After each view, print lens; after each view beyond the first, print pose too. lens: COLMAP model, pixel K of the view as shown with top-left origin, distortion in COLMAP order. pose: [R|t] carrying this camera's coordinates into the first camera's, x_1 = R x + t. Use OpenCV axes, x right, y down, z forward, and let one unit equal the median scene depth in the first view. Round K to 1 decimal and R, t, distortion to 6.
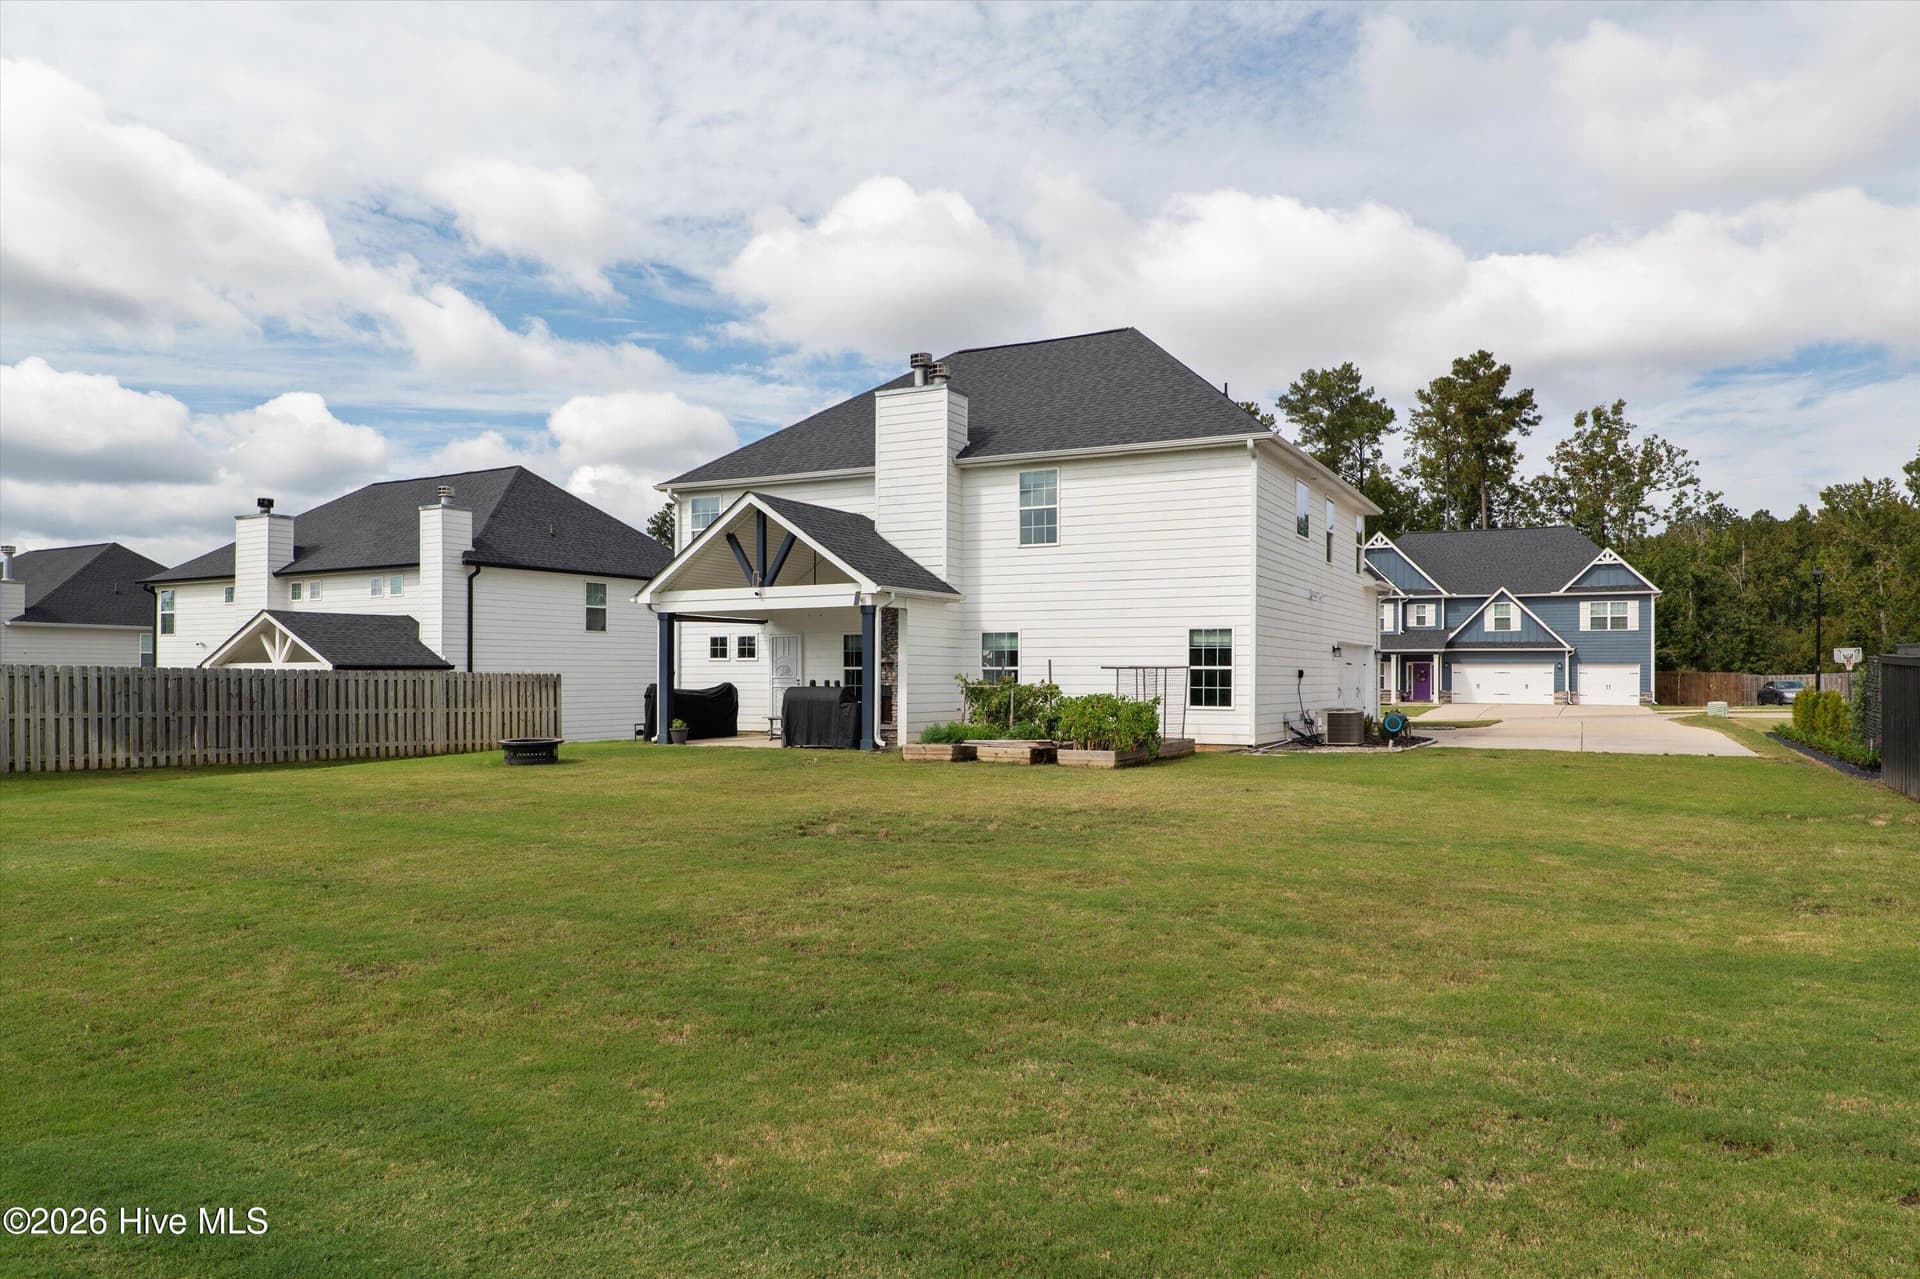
lens RADIAL K [[1248.9, 0, 959.7], [0, 1248.9, 678.6], [0, 0, 1]] dist [-0.000858, 0.000574]
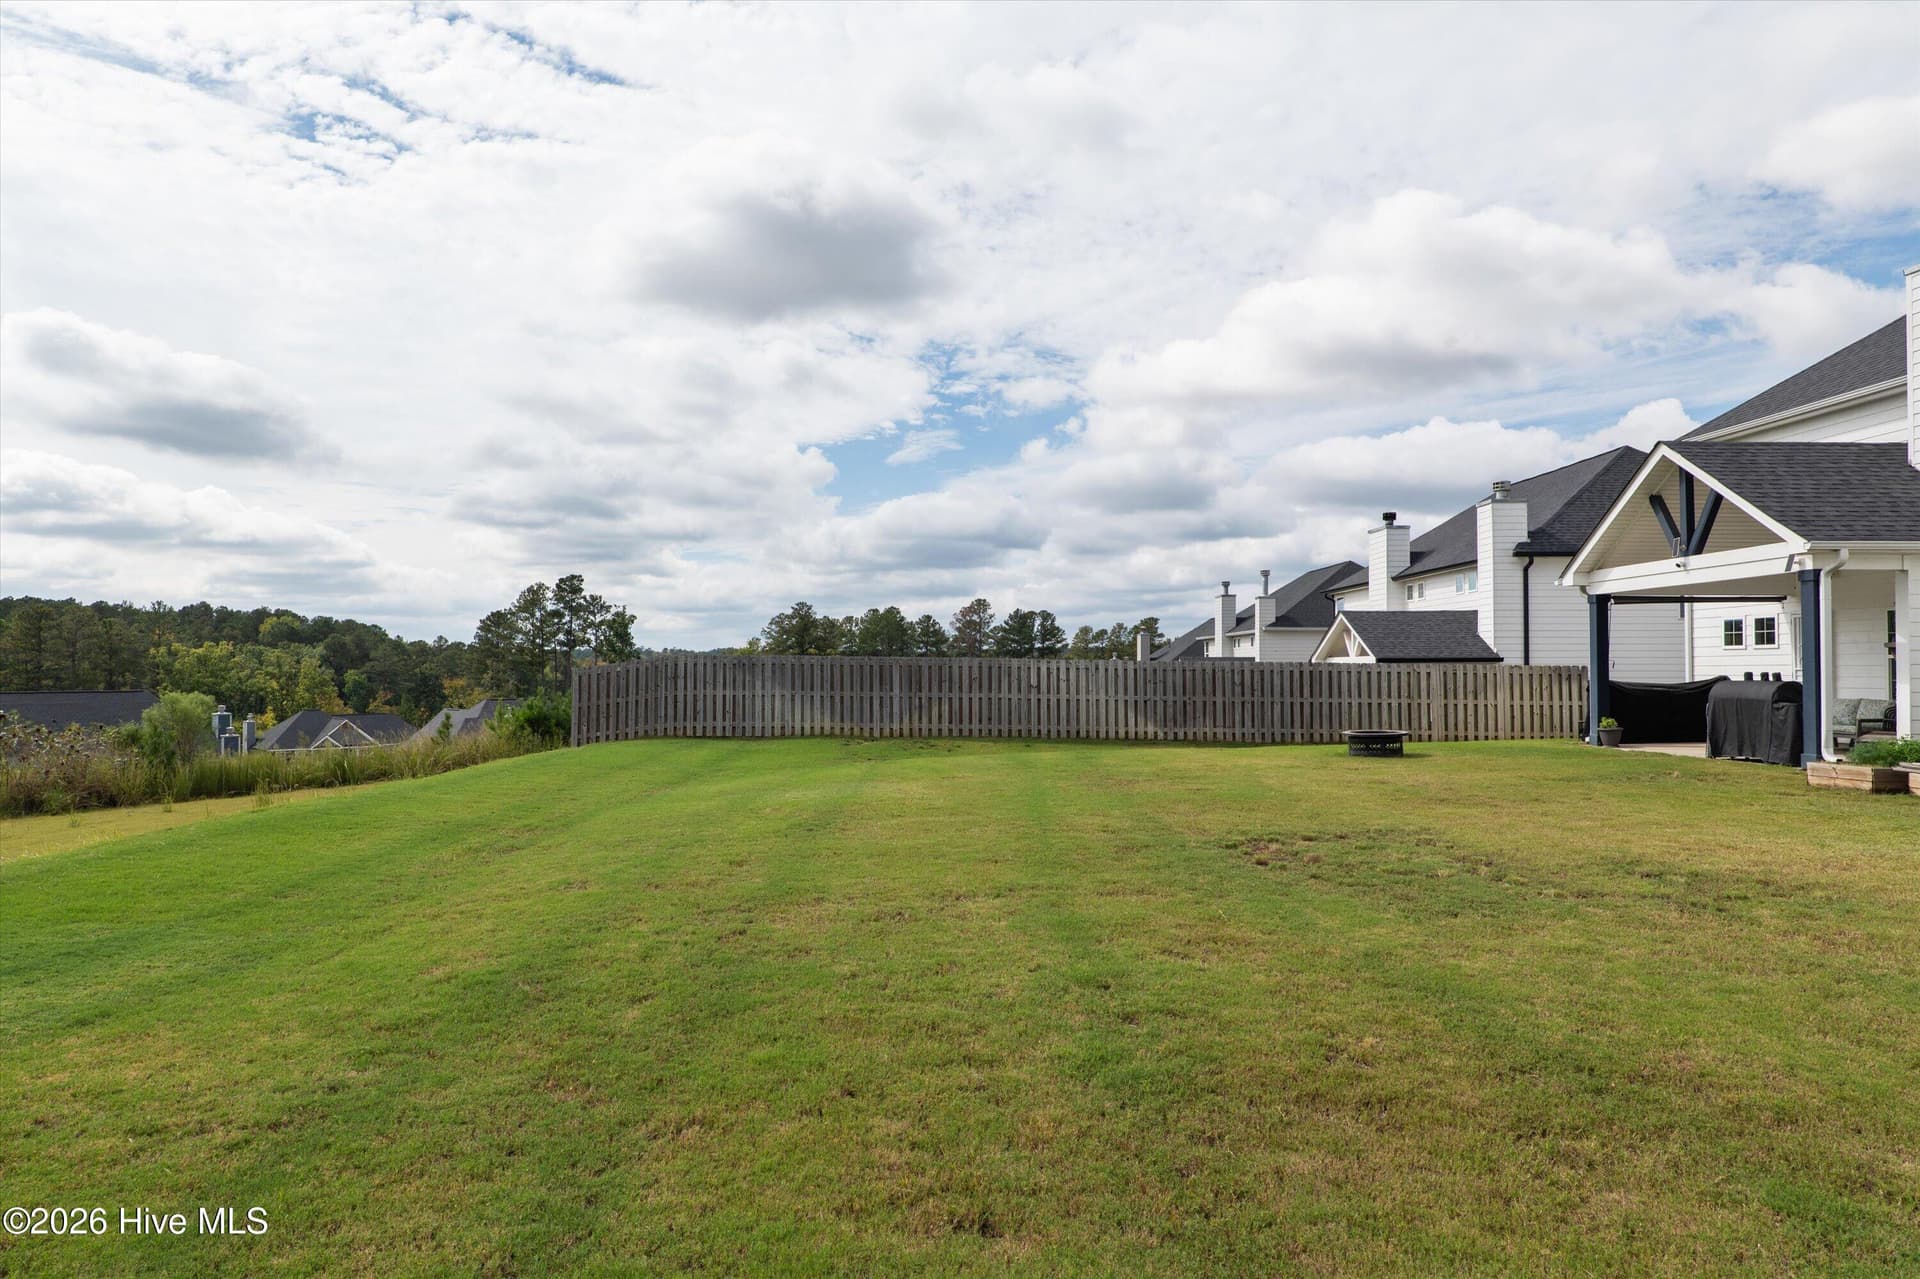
lens RADIAL K [[1144.9, 0, 960.0], [0, 1144.9, 639.5], [0, 0, 1]] dist [-0.015551, -0.000586]
pose [[0.497707, -0.022508, -0.867053, 0.203988], [-0.002787, 0.999617, -0.027549, 0.001422], [0.867341, 0.016127, 0.497454, 0.194061]]
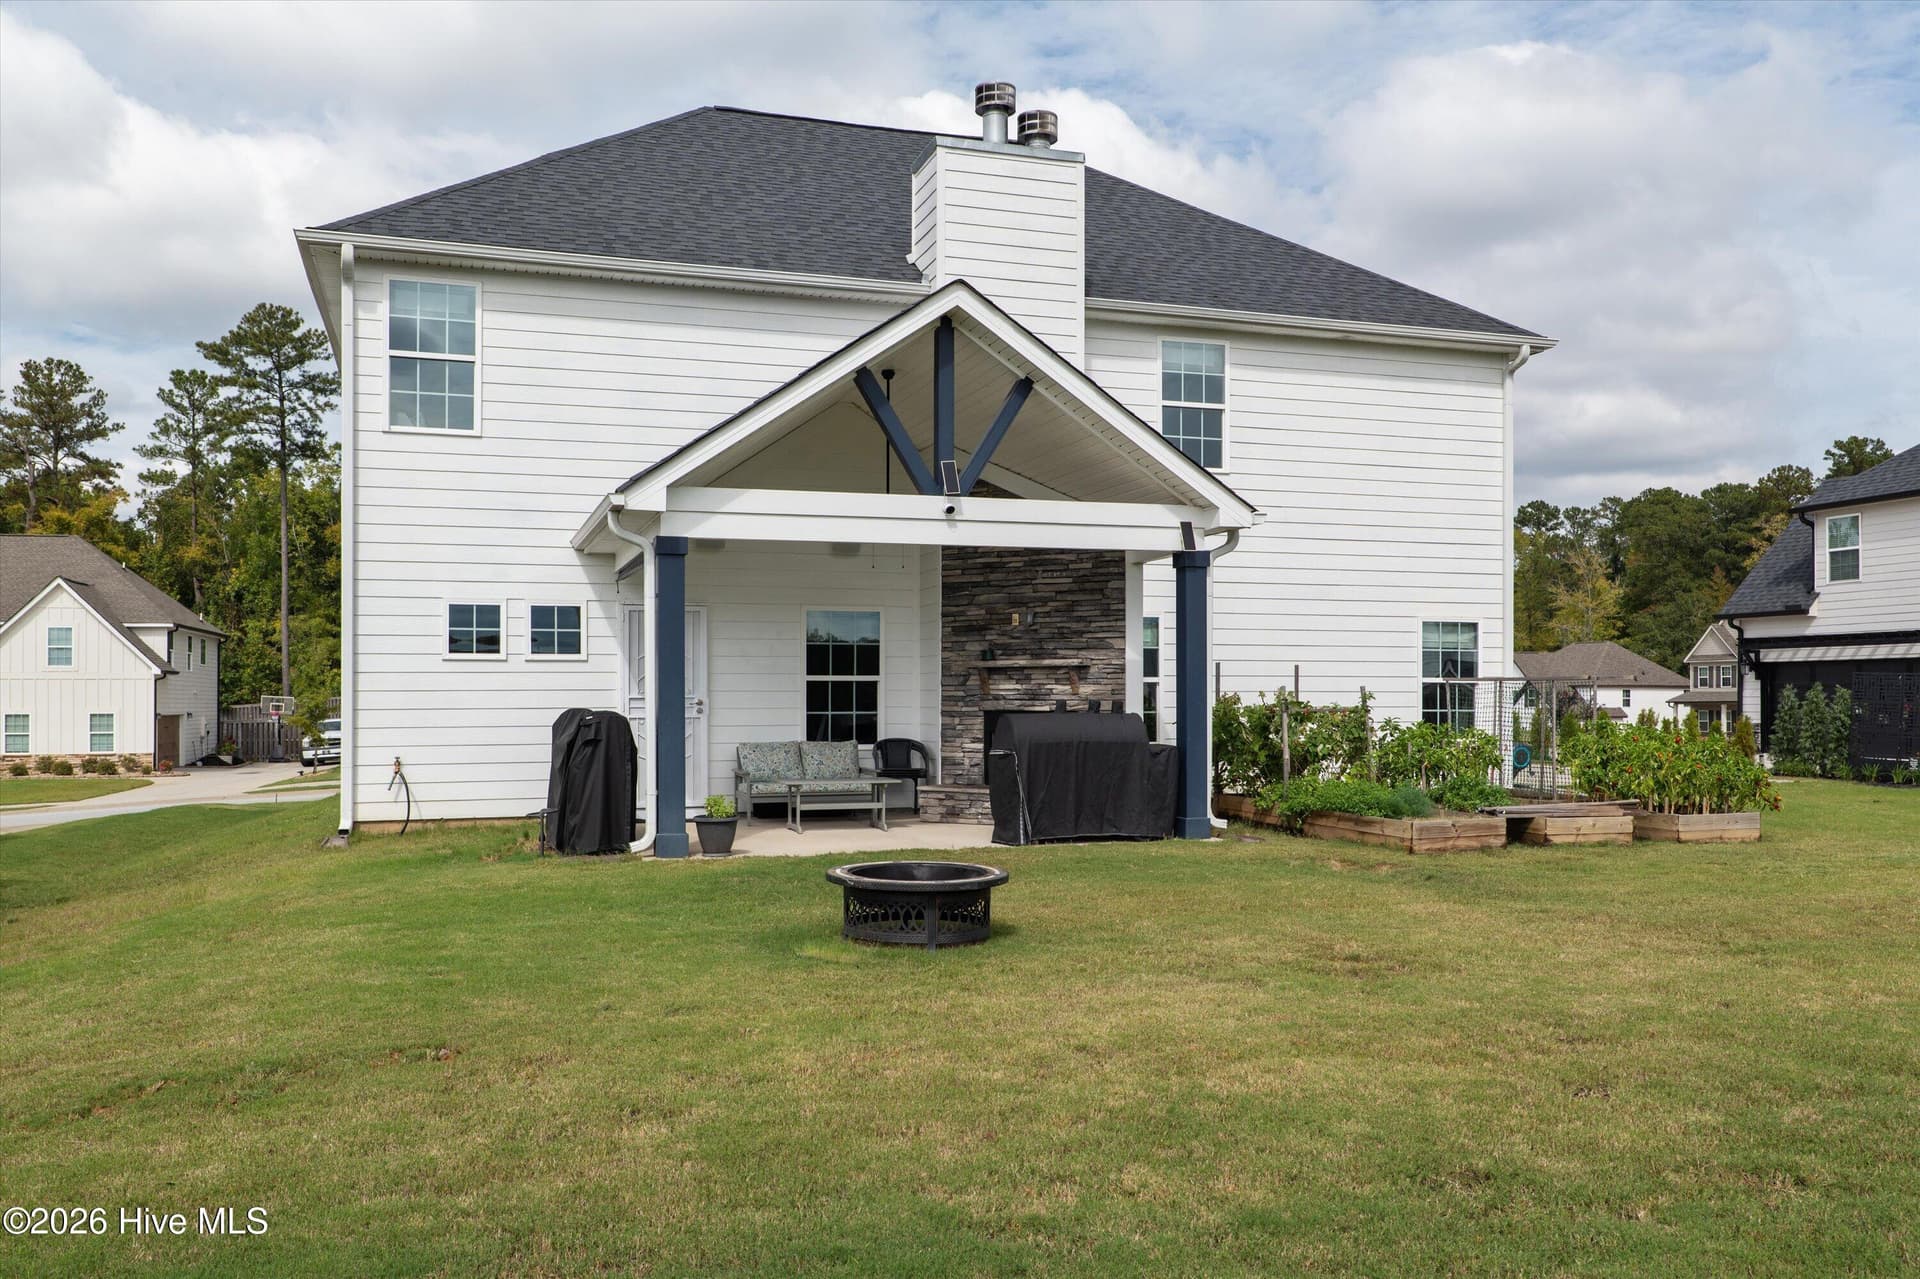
lens RADIAL K [[1565.5, 0, 955.4], [0, 1565.5, 690.1], [0, 0, 1]] dist [-0.004160, -0.001496]
pose [[0.701306, 0.003691, 0.712851, -0.475215], [0.004187, 0.999948, -0.009296, 0.002344], [-0.712848, 0.009504, 0.701254, 0.504154]]
